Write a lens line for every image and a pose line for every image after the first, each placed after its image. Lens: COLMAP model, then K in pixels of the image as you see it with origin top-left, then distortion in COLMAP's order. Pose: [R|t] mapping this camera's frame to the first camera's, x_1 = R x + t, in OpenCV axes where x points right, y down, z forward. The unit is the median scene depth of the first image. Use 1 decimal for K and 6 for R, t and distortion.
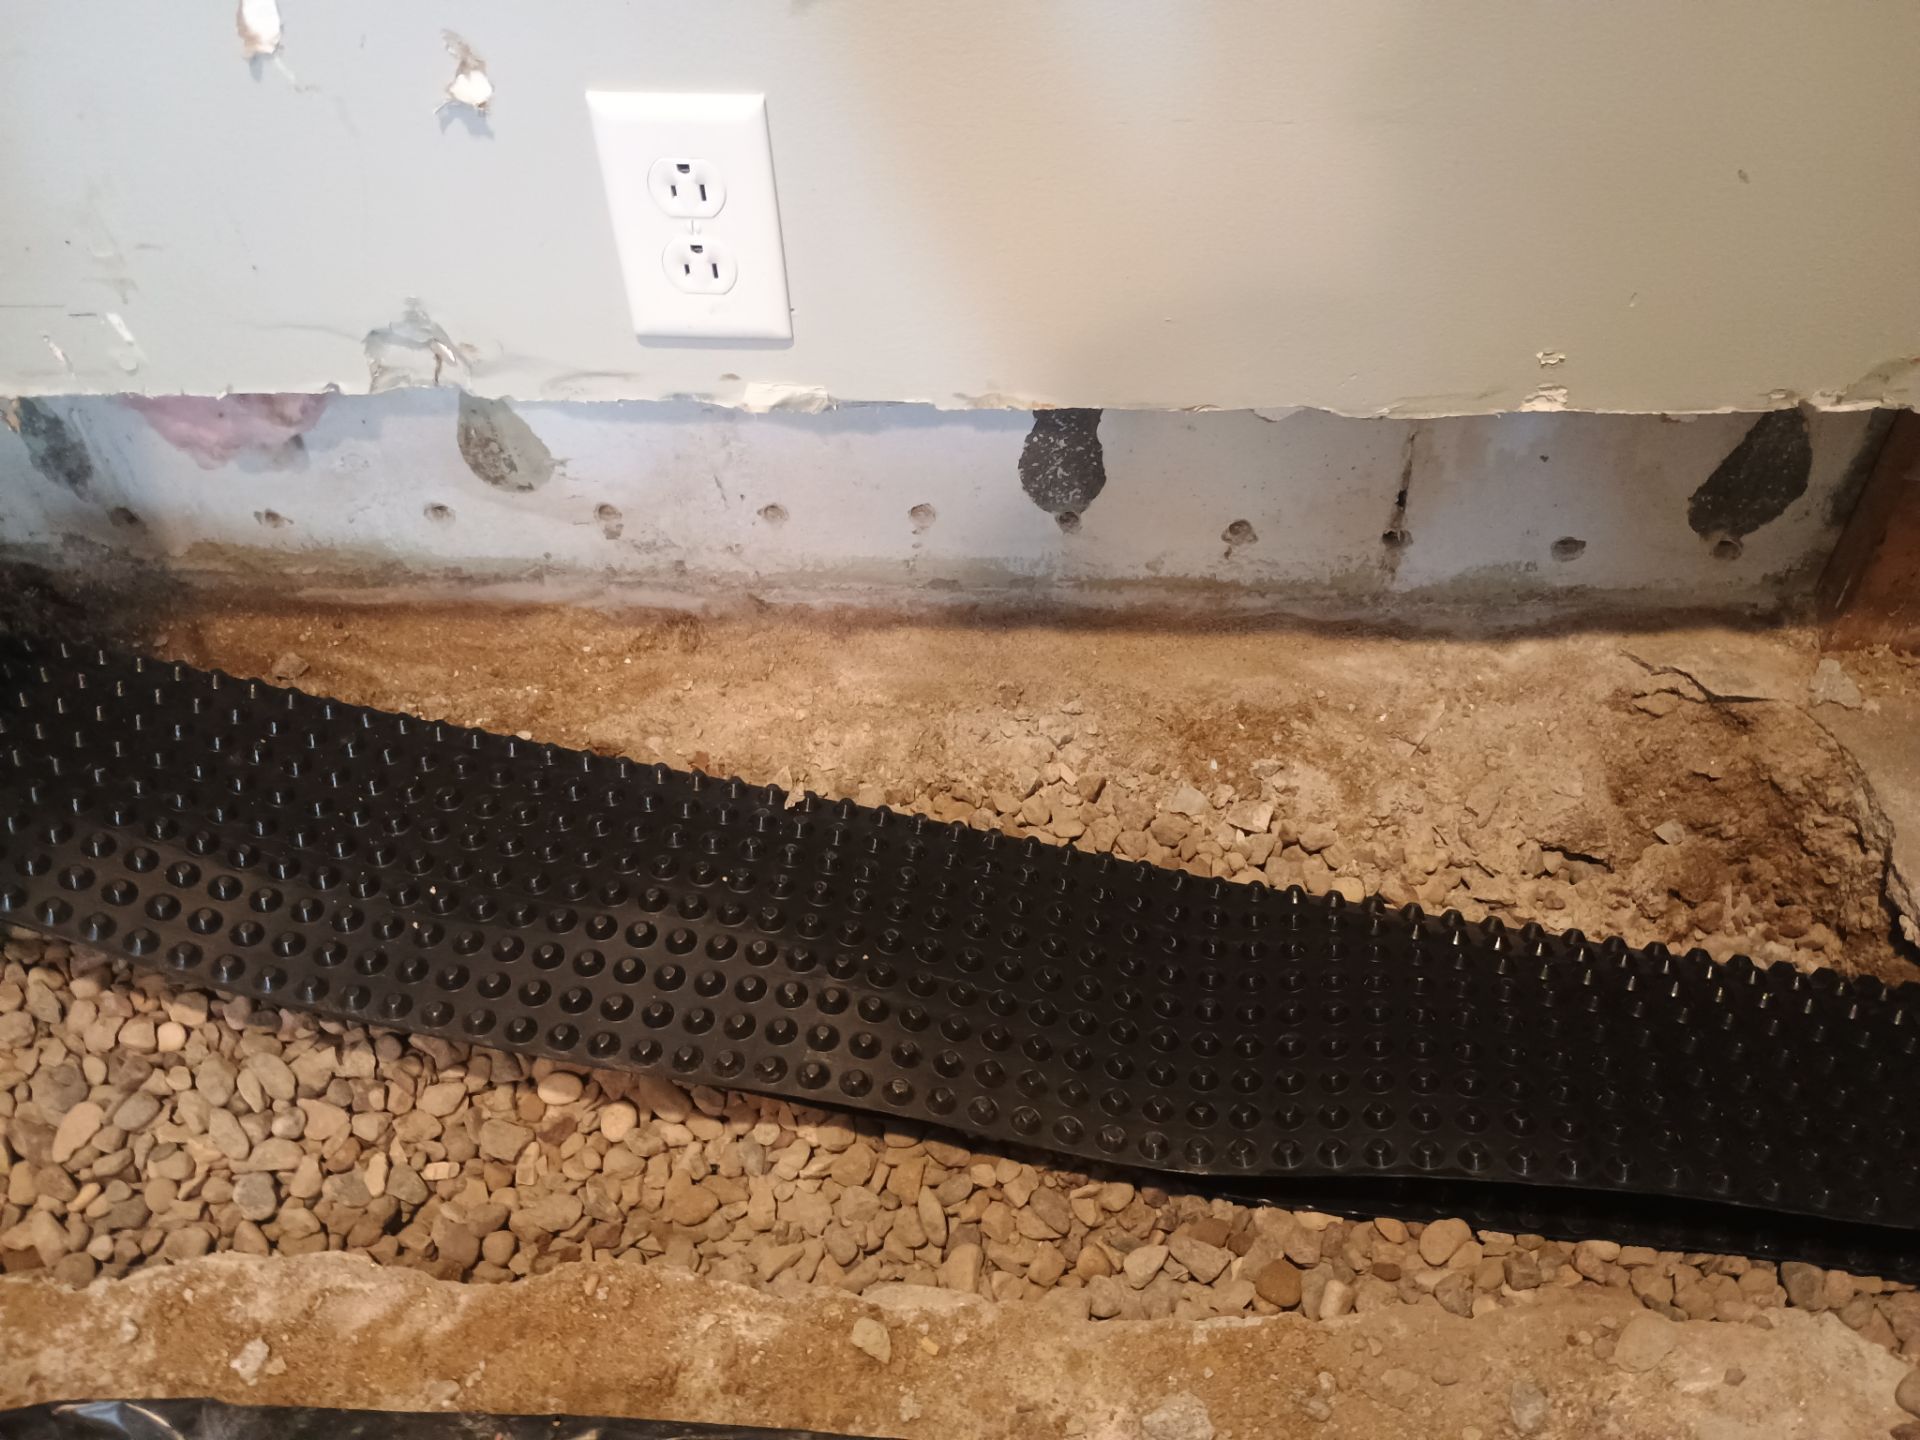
lens RADIAL K [[1650.0, 0, 985.5], [0, 1650.0, 715.0], [0, 0, 1]] dist [0.058351, -0.075549]
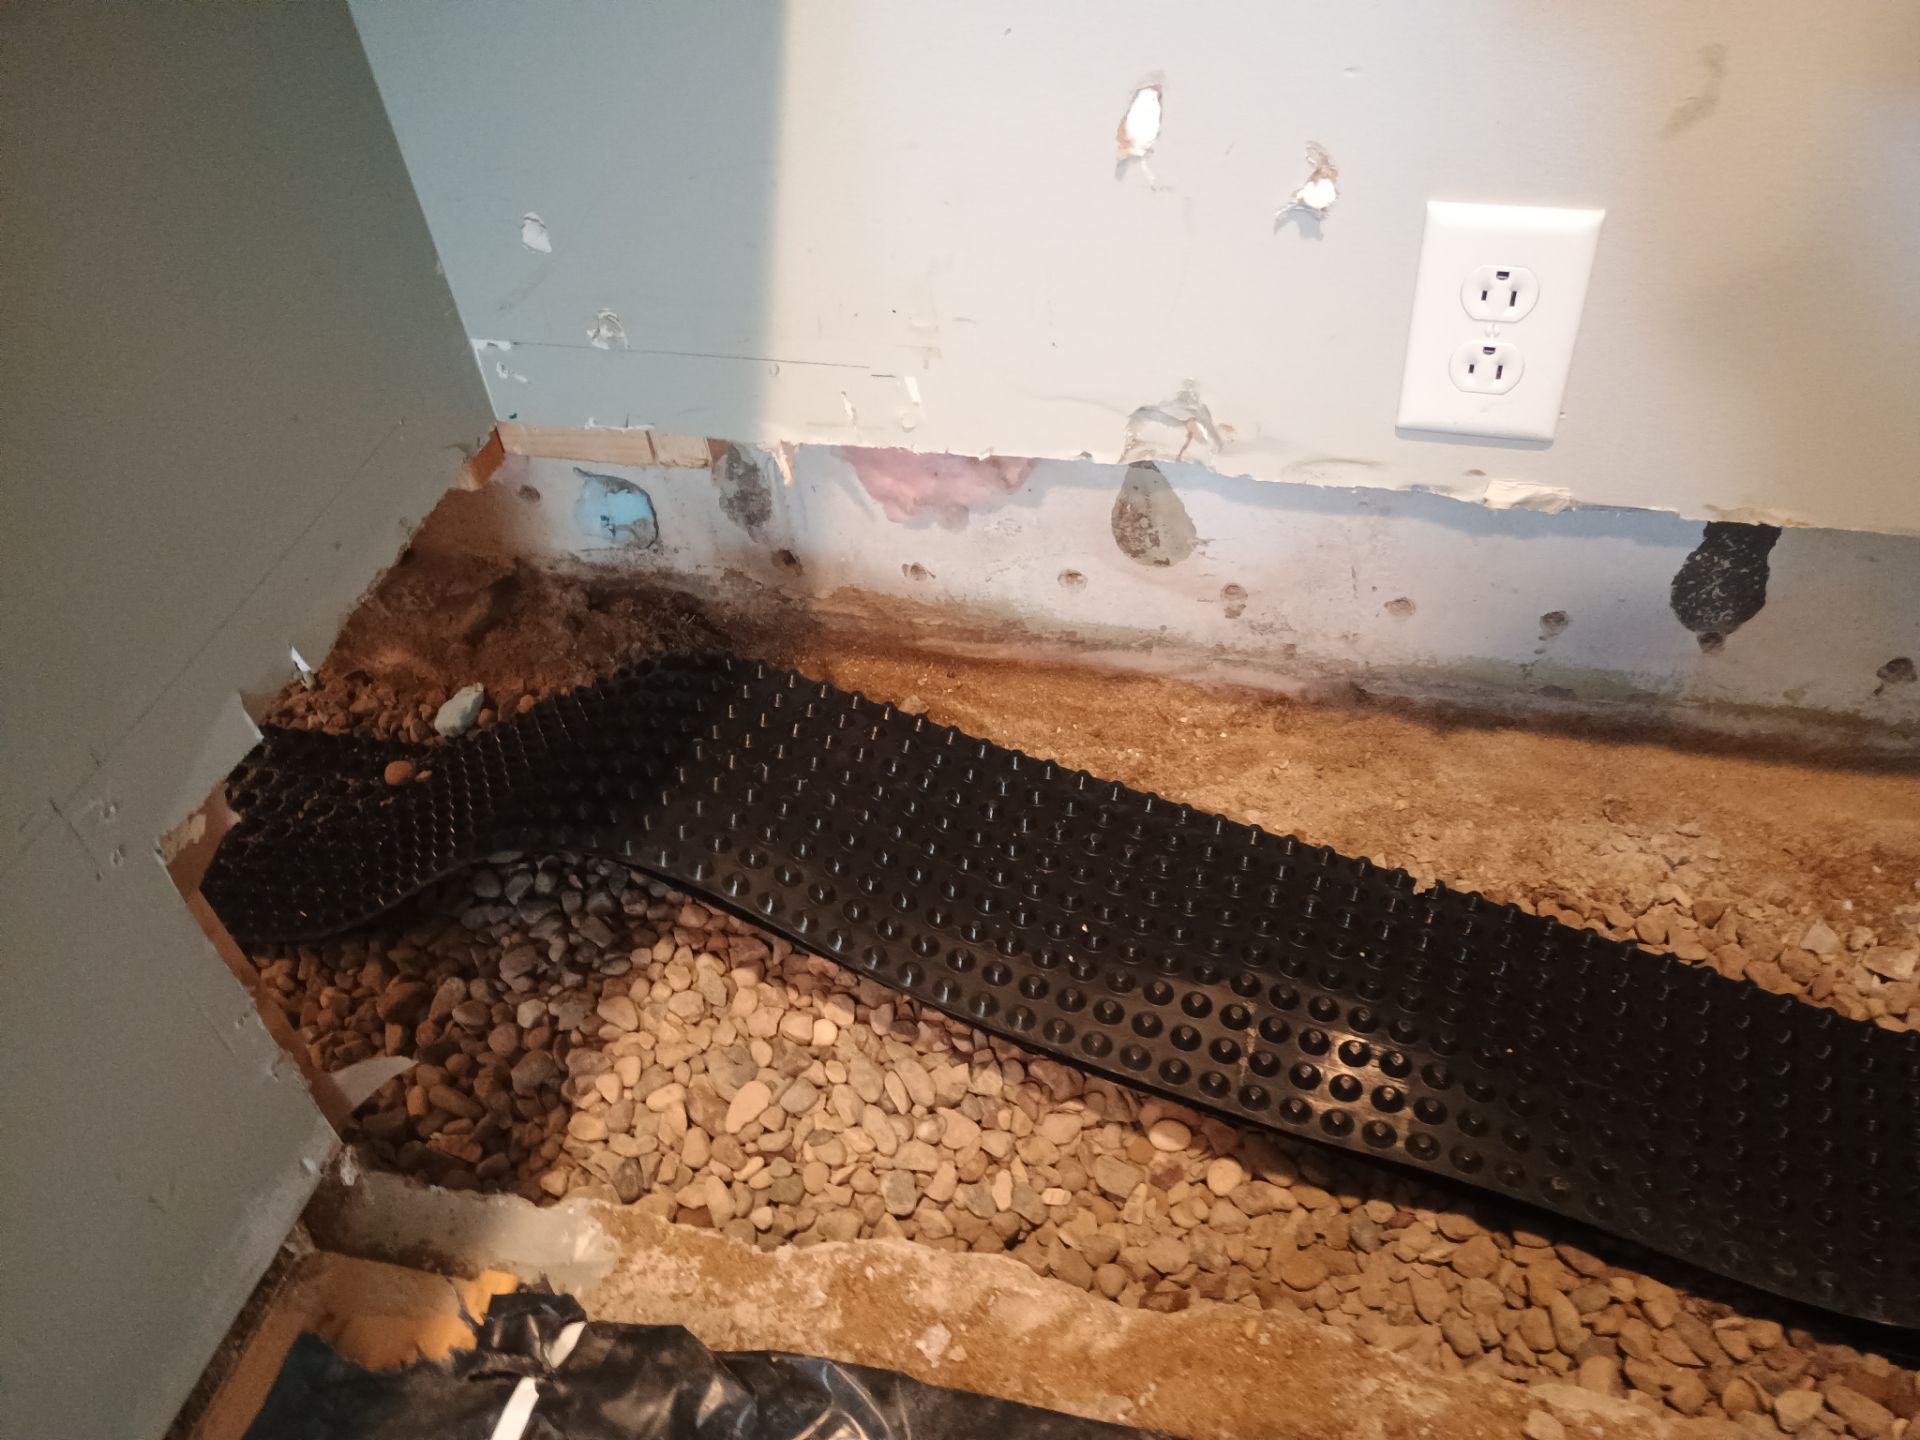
lens RADIAL K [[1650.0, 0, 985.5], [0, 1650.0, 715.0], [0, 0, 1]] dist [0.058351, -0.075549]
pose [[0.978969, 0.103713, -0.175682, -0.213901], [-0.114684, 0.991962, -0.053461, 0.032518], [0.168725, 0.072484, 0.982994, -0.058213]]
